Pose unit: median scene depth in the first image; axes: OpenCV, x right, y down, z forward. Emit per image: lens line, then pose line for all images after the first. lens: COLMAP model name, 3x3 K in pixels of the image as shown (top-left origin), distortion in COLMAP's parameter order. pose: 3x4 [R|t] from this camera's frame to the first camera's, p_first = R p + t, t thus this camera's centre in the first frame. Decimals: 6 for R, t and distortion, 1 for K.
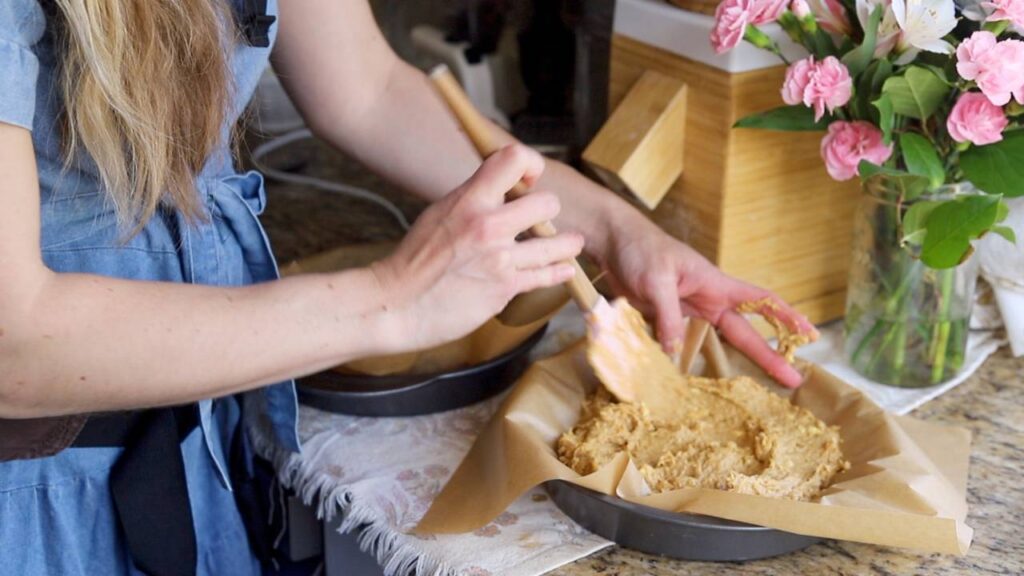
lens RADIAL K [[1547.9, 0, 512.0], [0, 1547.9, 288.0], [0, 0, 1]] dist [-0.146510, -0.033051]
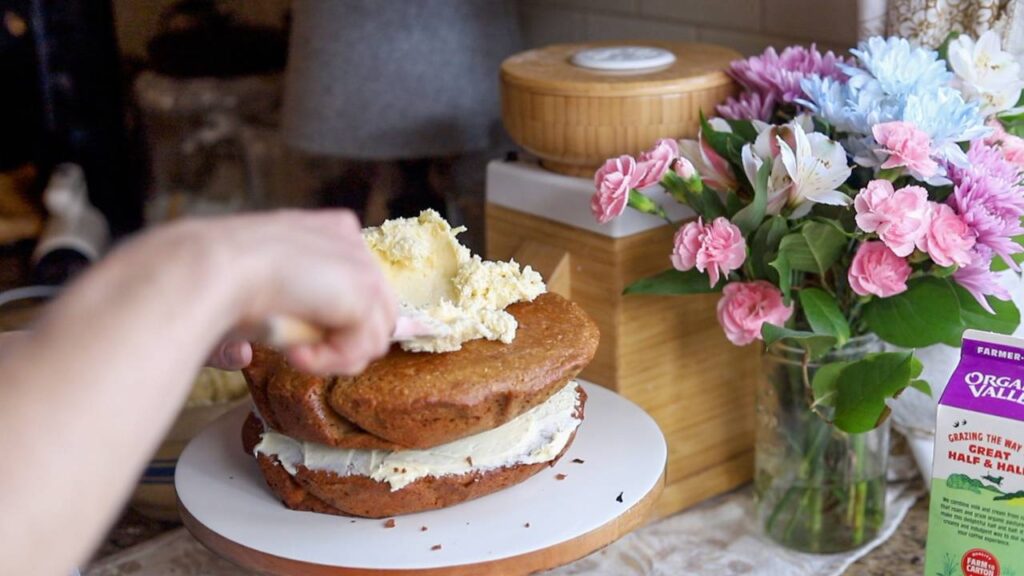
lens RADIAL K [[1547.9, 0, 512.0], [0, 1547.9, 288.0], [0, 0, 1]] dist [-0.146510, -0.033051]
pose [[0.993361, -0.077114, 0.085364, -0.003757], [0.083661, 0.993594, -0.075975, -0.045423], [-0.078958, 0.082612, 0.993449, 0.069377]]
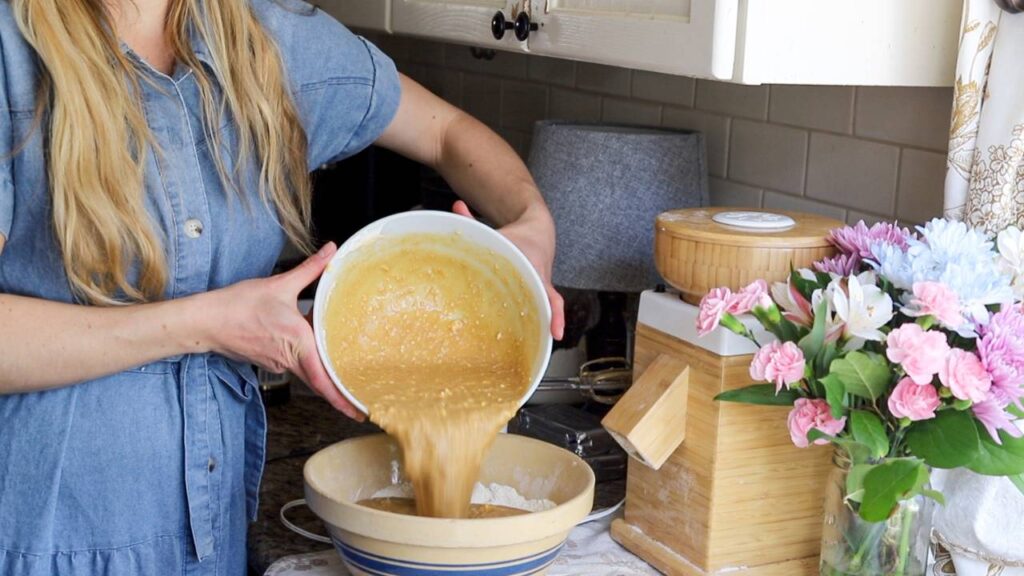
lens RADIAL K [[1547.9, 0, 512.0], [0, 1547.9, 288.0], [0, 0, 1]] dist [-0.146510, -0.033051]
pose [[0.989631, 0.051558, -0.134062, 0.148383], [-0.079009, 0.974865, -0.208316, 0.076559], [0.119952, 0.216748, 0.968830, -0.208386]]
